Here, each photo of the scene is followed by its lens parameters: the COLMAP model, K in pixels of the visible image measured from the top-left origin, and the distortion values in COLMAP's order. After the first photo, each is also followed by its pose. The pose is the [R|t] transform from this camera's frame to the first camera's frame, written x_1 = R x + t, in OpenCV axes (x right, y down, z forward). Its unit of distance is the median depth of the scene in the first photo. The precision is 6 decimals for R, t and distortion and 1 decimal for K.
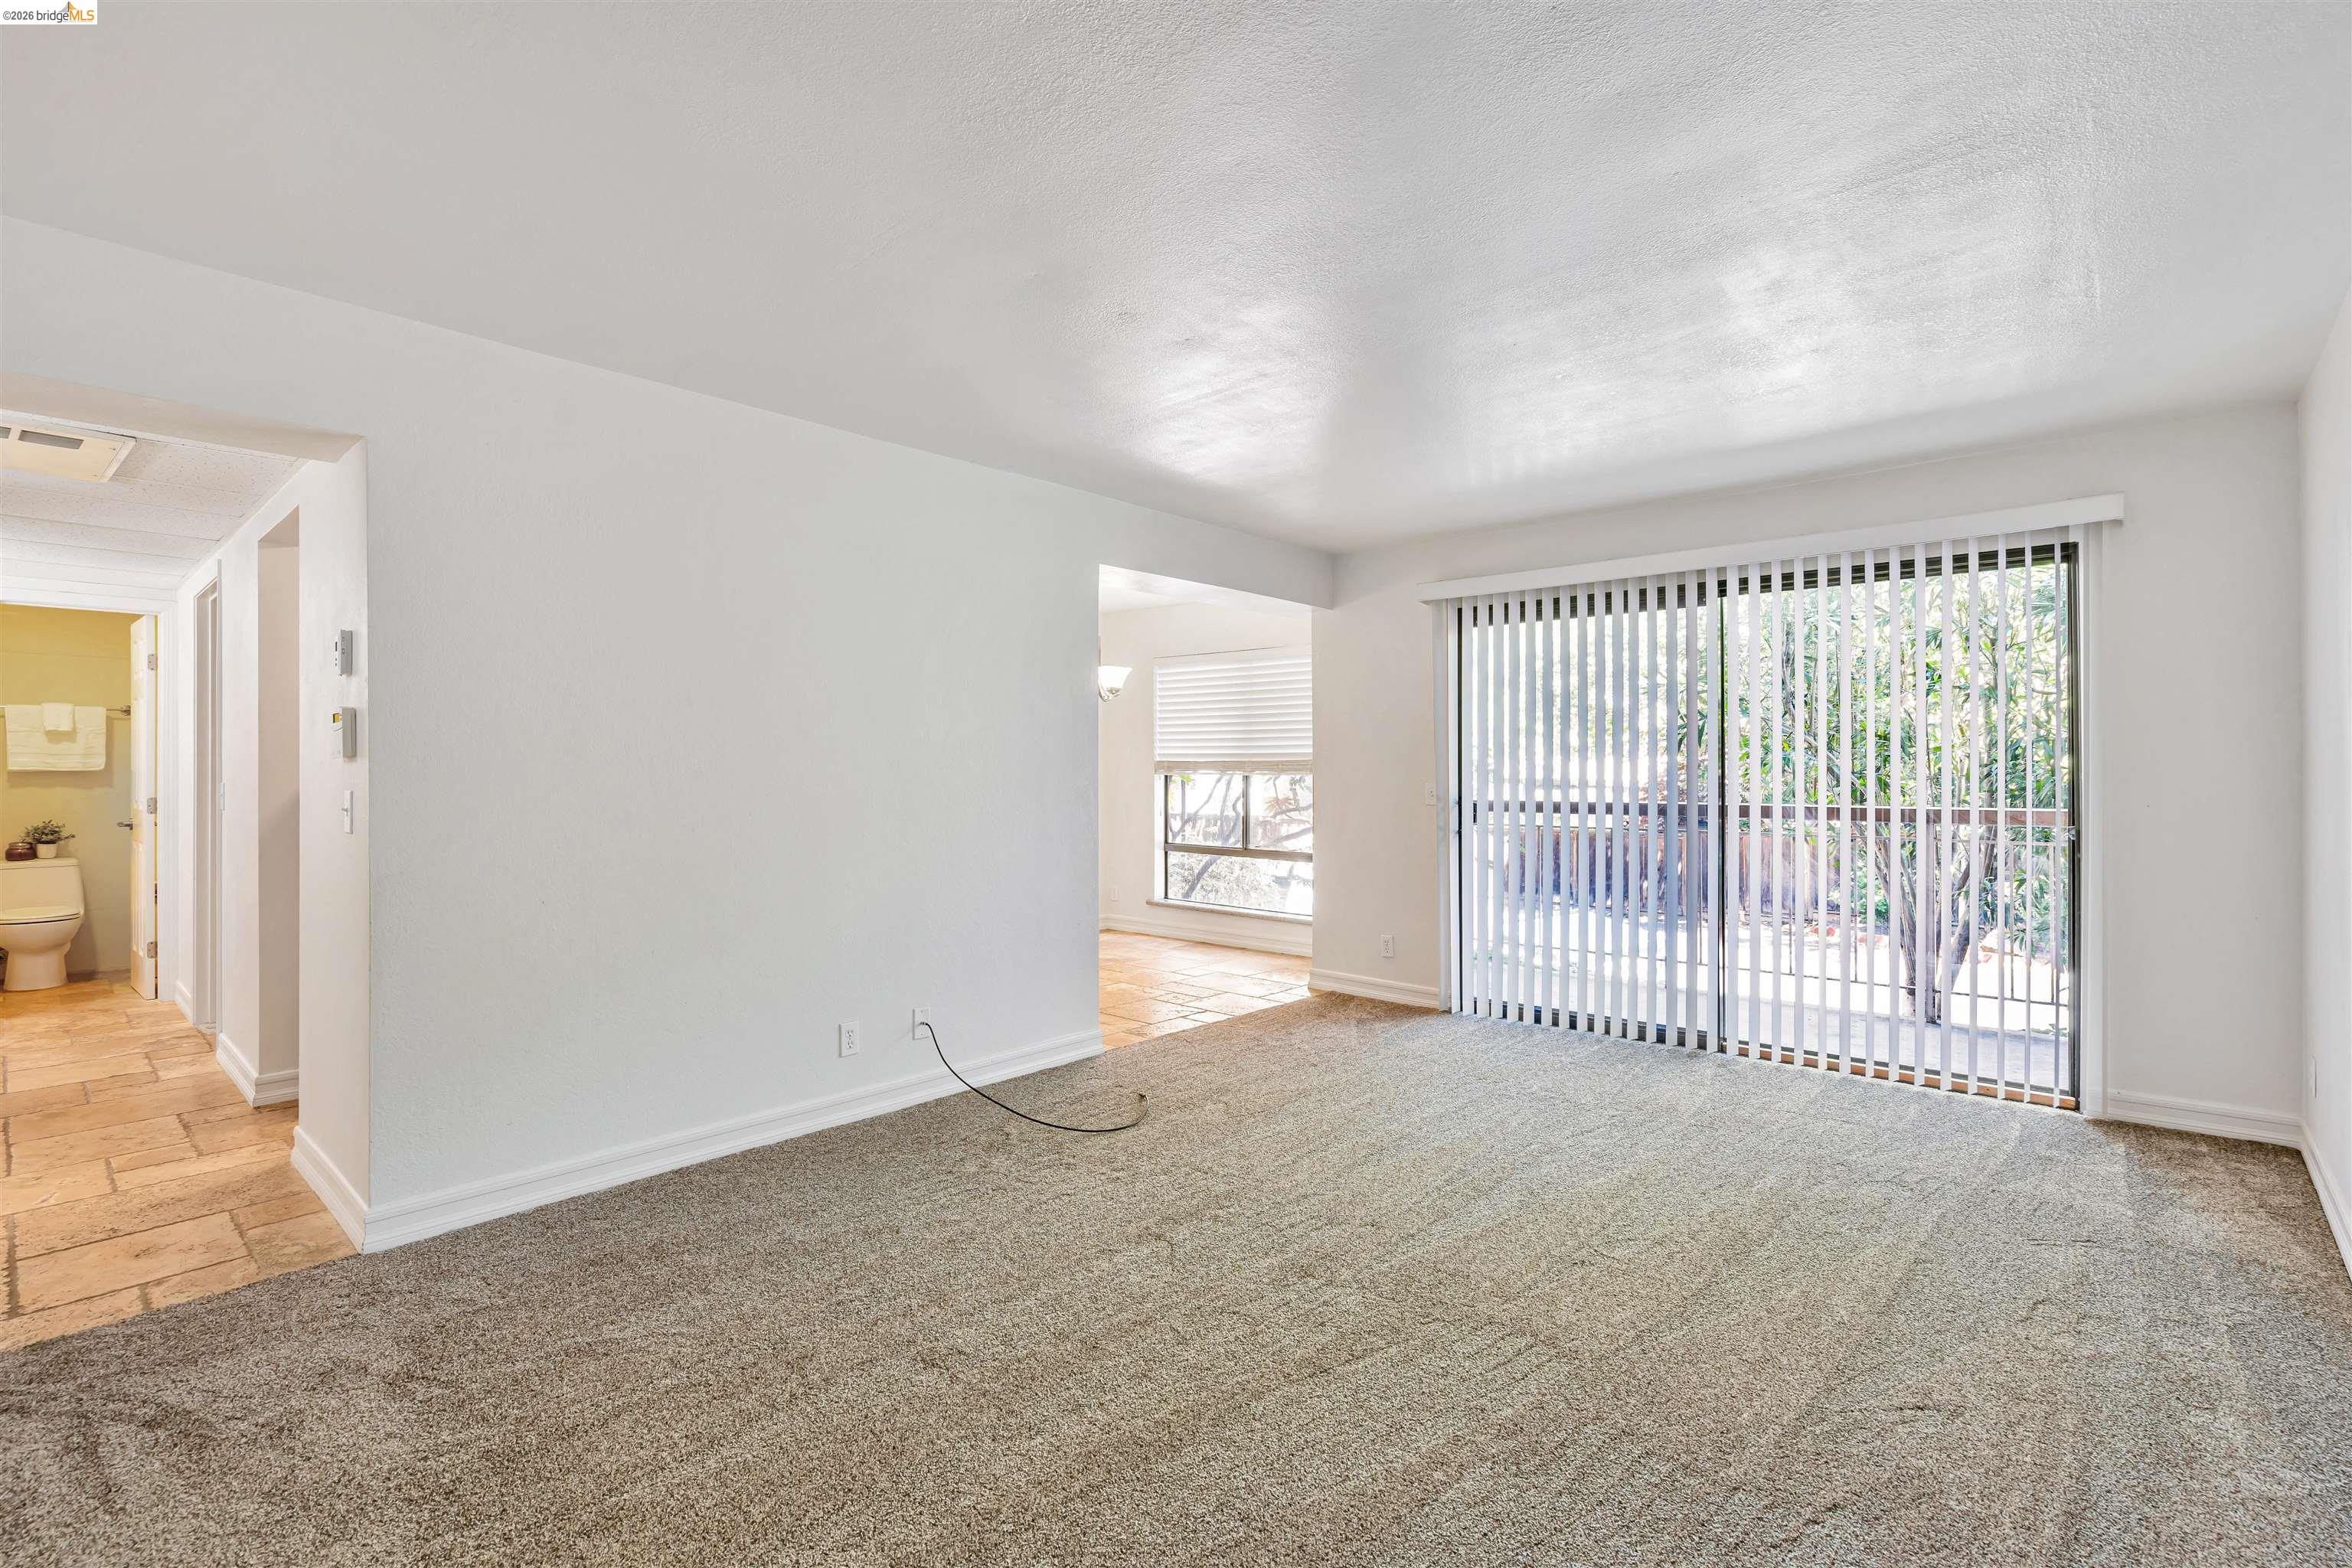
lens RADIAL K [[1069.3, 0, 1168.7], [0, 1069.3, 774.8], [0, 0, 1]] dist [-0.000038, 0.000853]
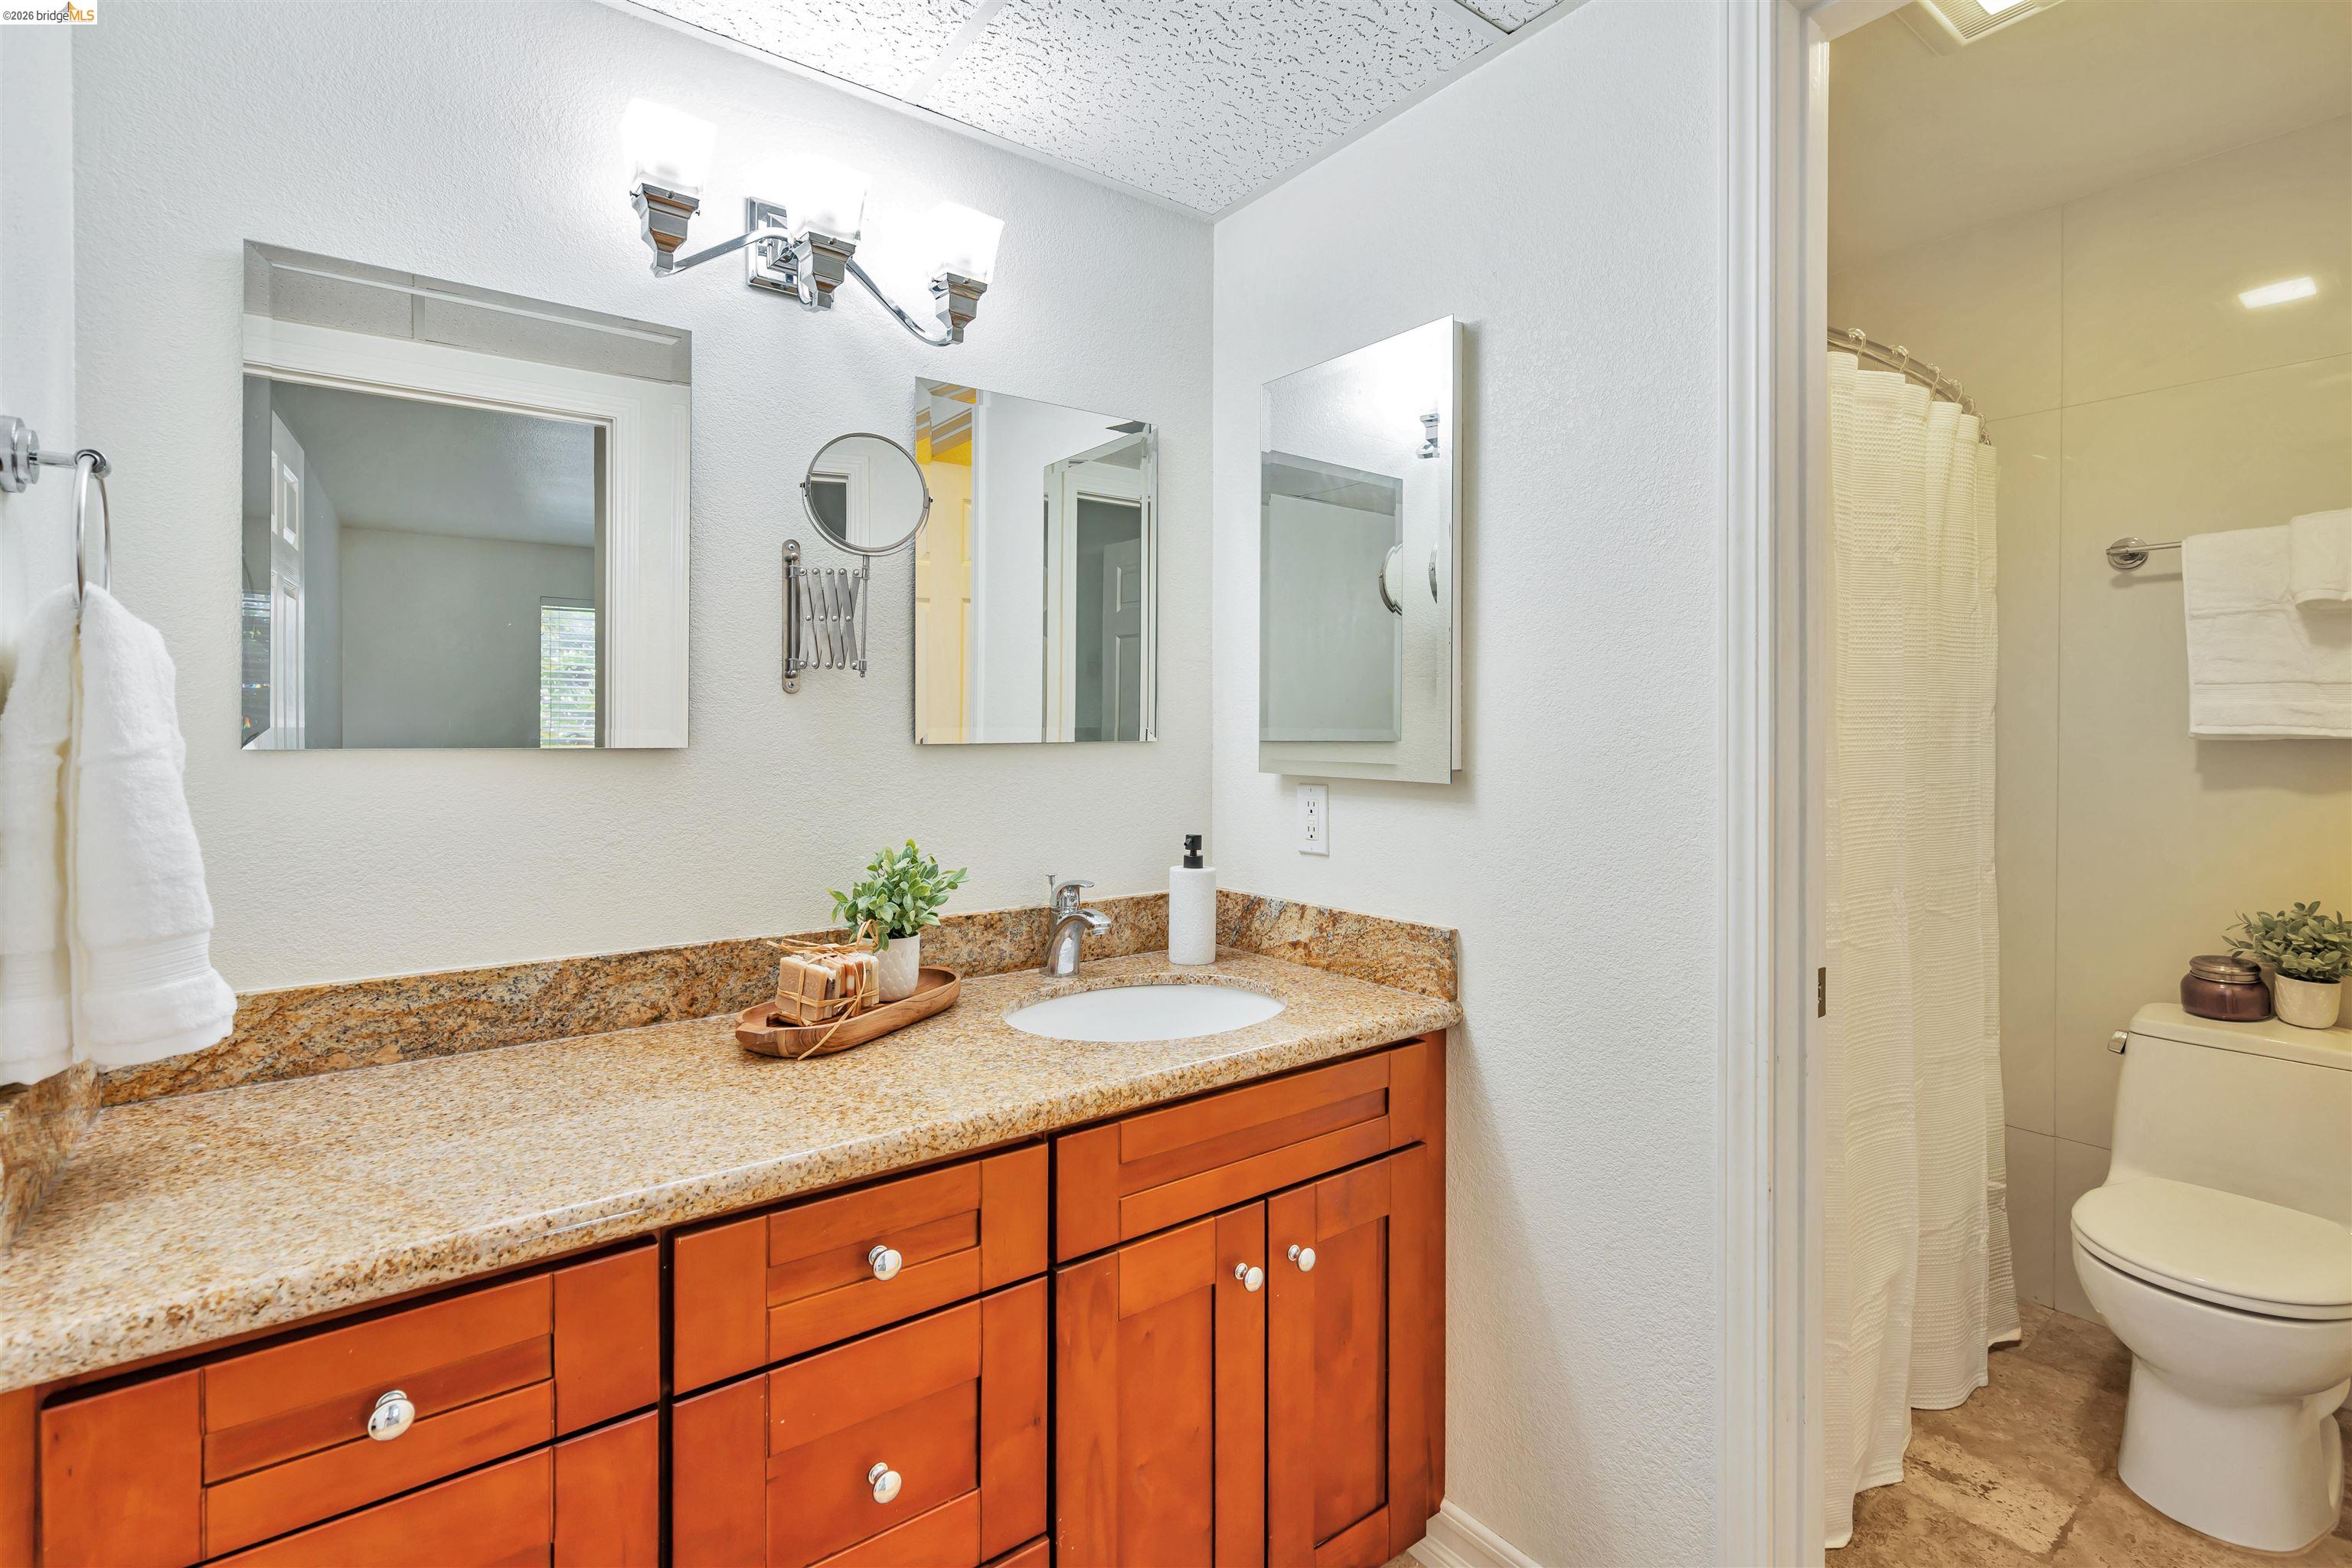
lens RADIAL K [[1069.3, 0, 1187.4], [0, 1069.3, 729.1], [0, 0, 1]] dist [-0.000038, 0.000853]
pose [[-0.170891, -0.007682, -0.985260, -0.700051], [-0.005599, 0.999961, -0.006825, -0.002122], [0.985274, 0.004350, -0.170928, 0.744423]]
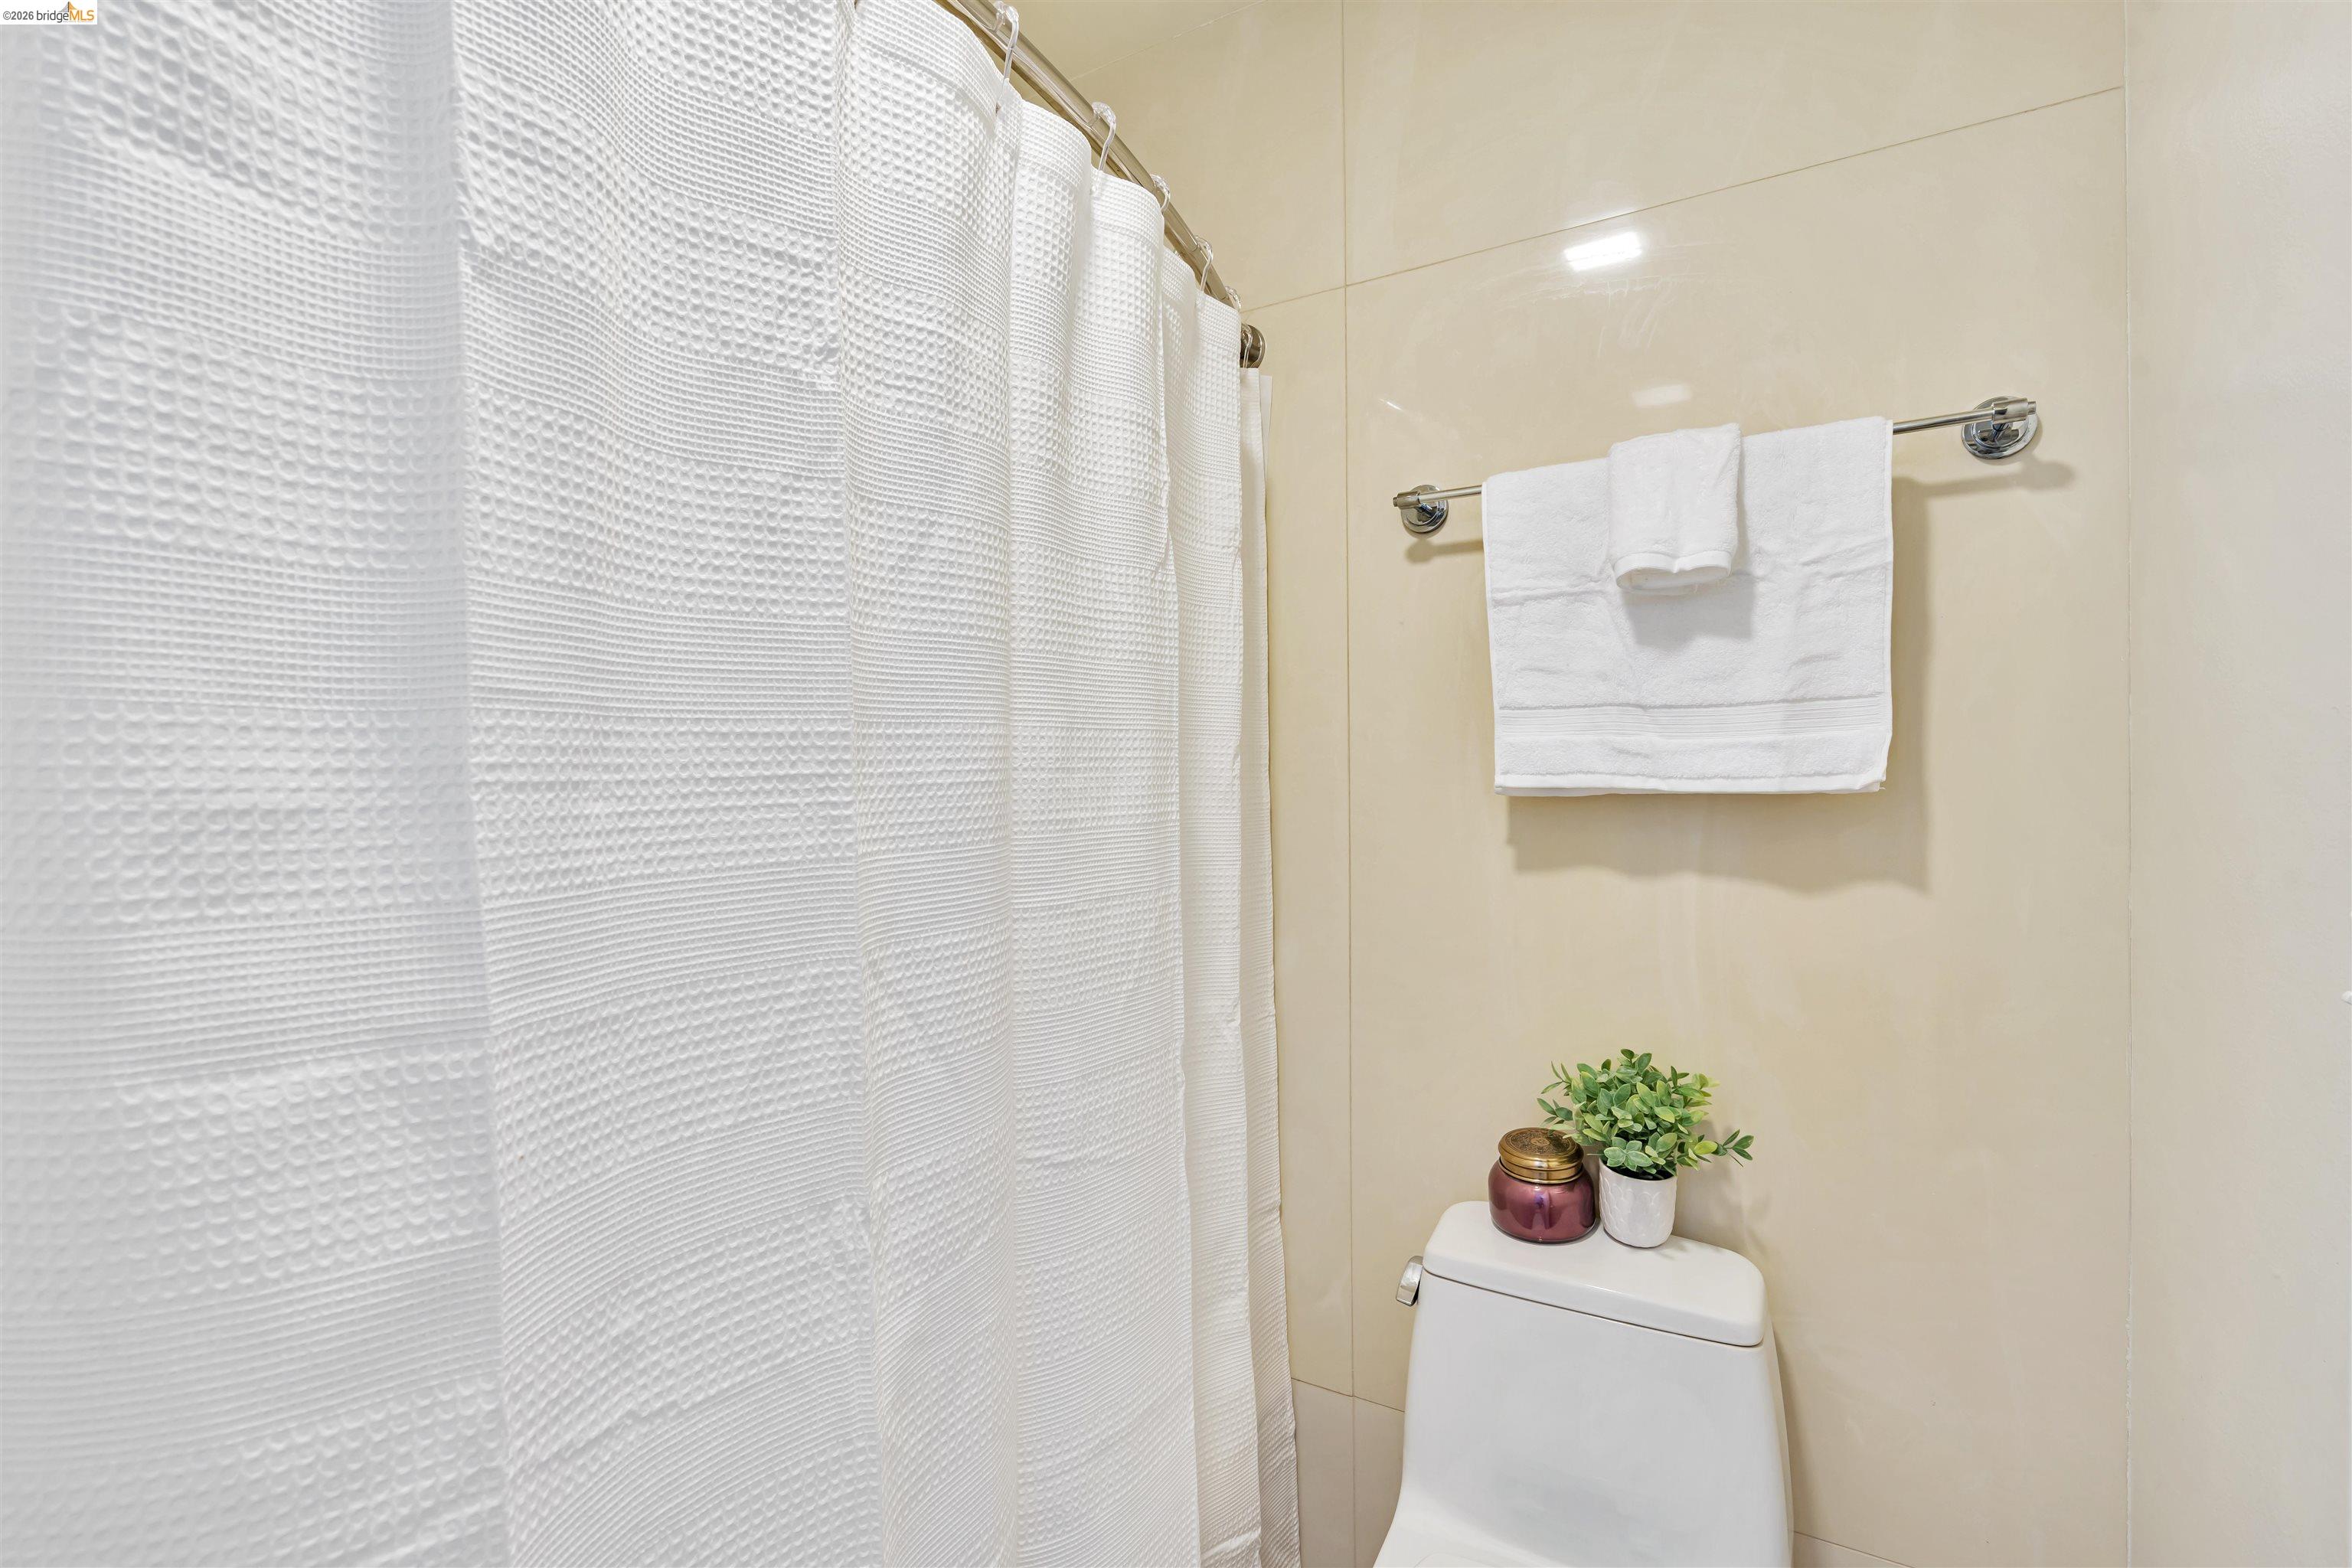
lens RADIAL K [[1069.3, 0, 1168.0], [0, 1069.3, 781.2], [0, 0, 1]] dist [-0.000038, 0.000853]
pose [[0.214222, 0.004655, -0.976774, -0.884295], [0.015434, 0.999848, 0.008150, -0.008522], [0.976663, -0.016822, 0.214117, 0.883093]]
